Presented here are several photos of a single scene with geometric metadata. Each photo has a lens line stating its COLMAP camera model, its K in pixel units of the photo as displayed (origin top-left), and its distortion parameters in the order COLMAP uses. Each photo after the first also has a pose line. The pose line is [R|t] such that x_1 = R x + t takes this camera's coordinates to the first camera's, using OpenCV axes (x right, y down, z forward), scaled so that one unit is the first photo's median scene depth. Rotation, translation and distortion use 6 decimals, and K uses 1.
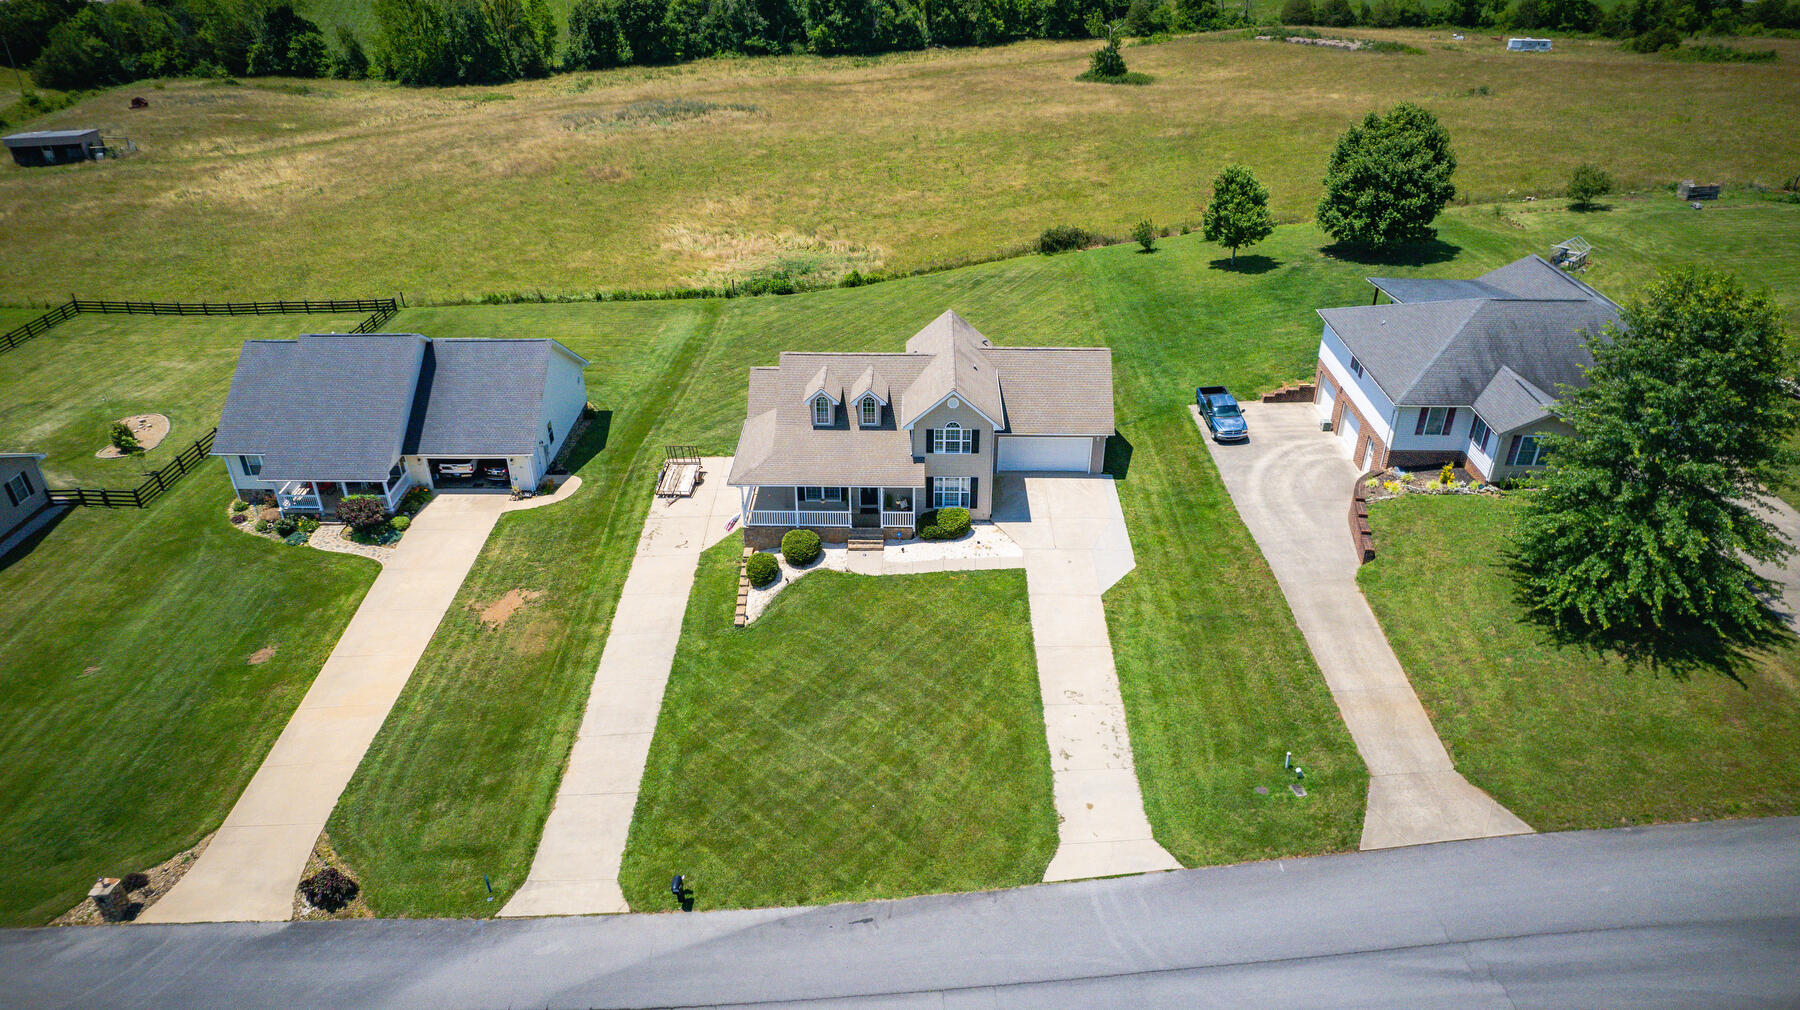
lens RADIAL K [[1153.8, 0, 900.2], [0, 1153.8, 514.2], [0, 0, 1]] dist [-0.073351, 0.069172]
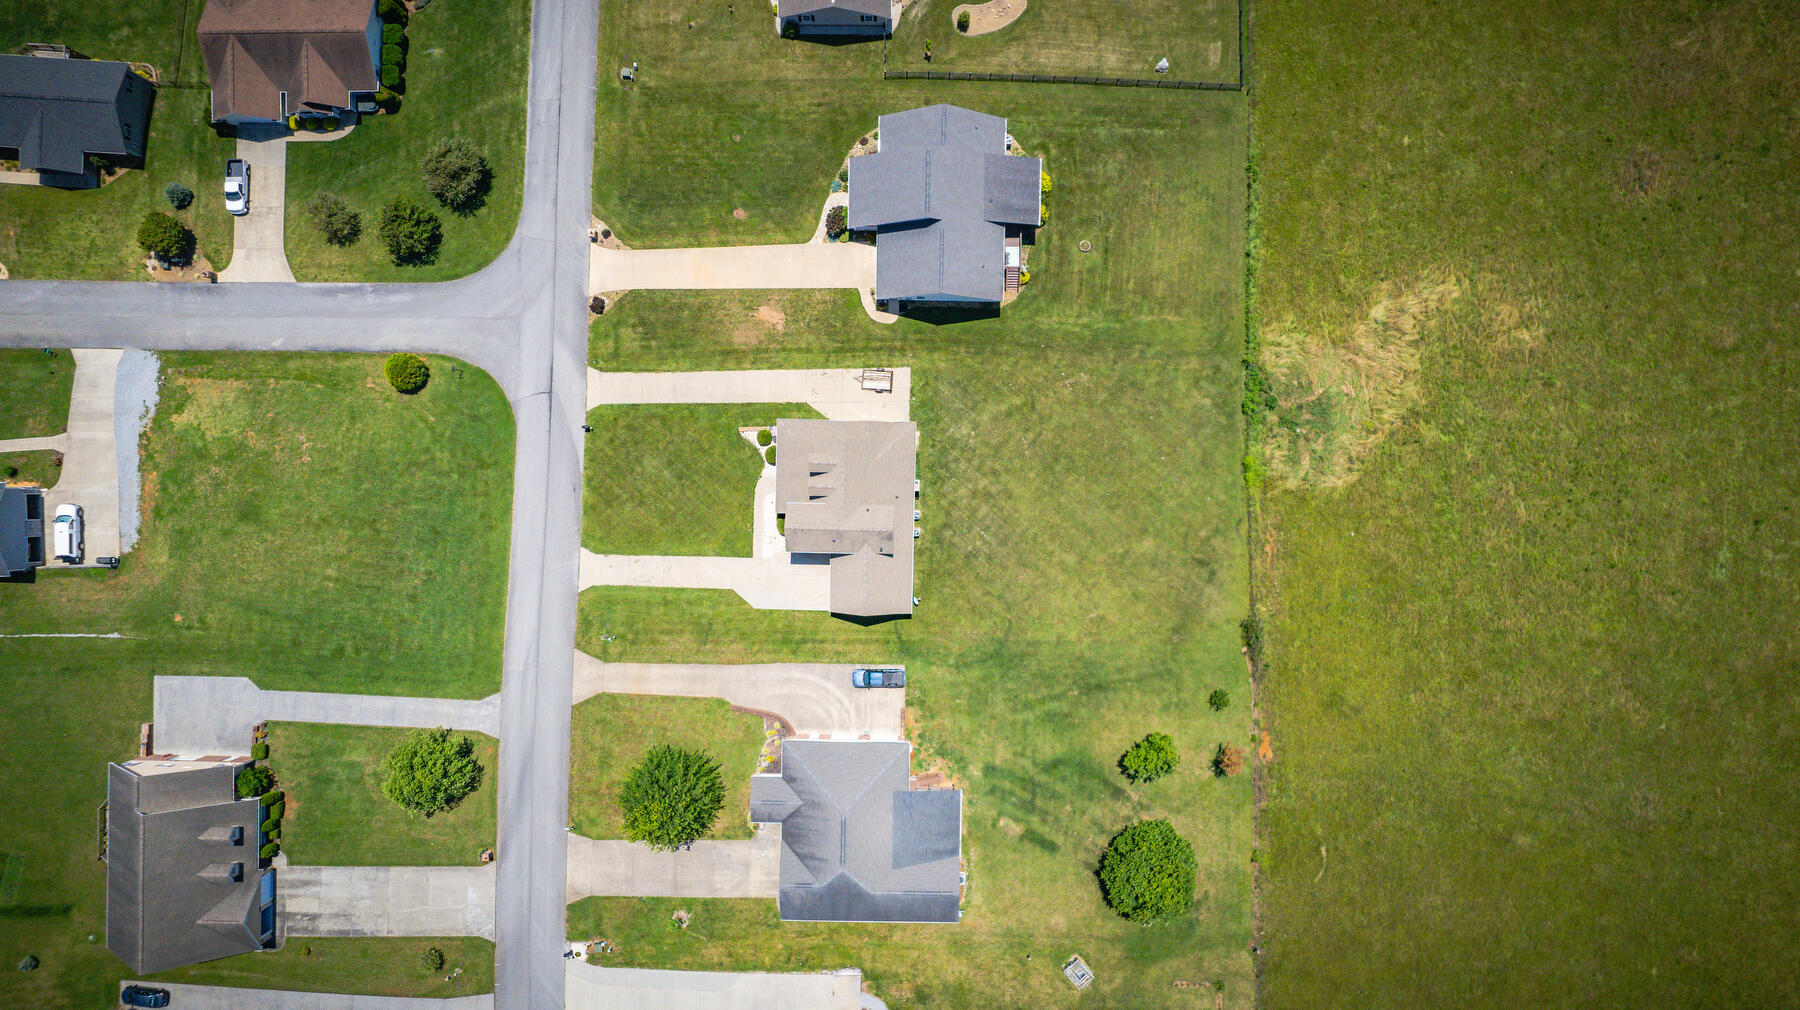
lens RADIAL K [[1154.9, 0, 899.7], [0, 1154.9, 508.8], [0, 0, 1]] dist [-0.052555, 0.024976]
pose [[-0.003759, 0.999778, 0.020729, -0.028105], [-0.507595, -0.019768, 0.861369, -1.737018], [0.861588, -0.007284, 0.507556, 0.105998]]
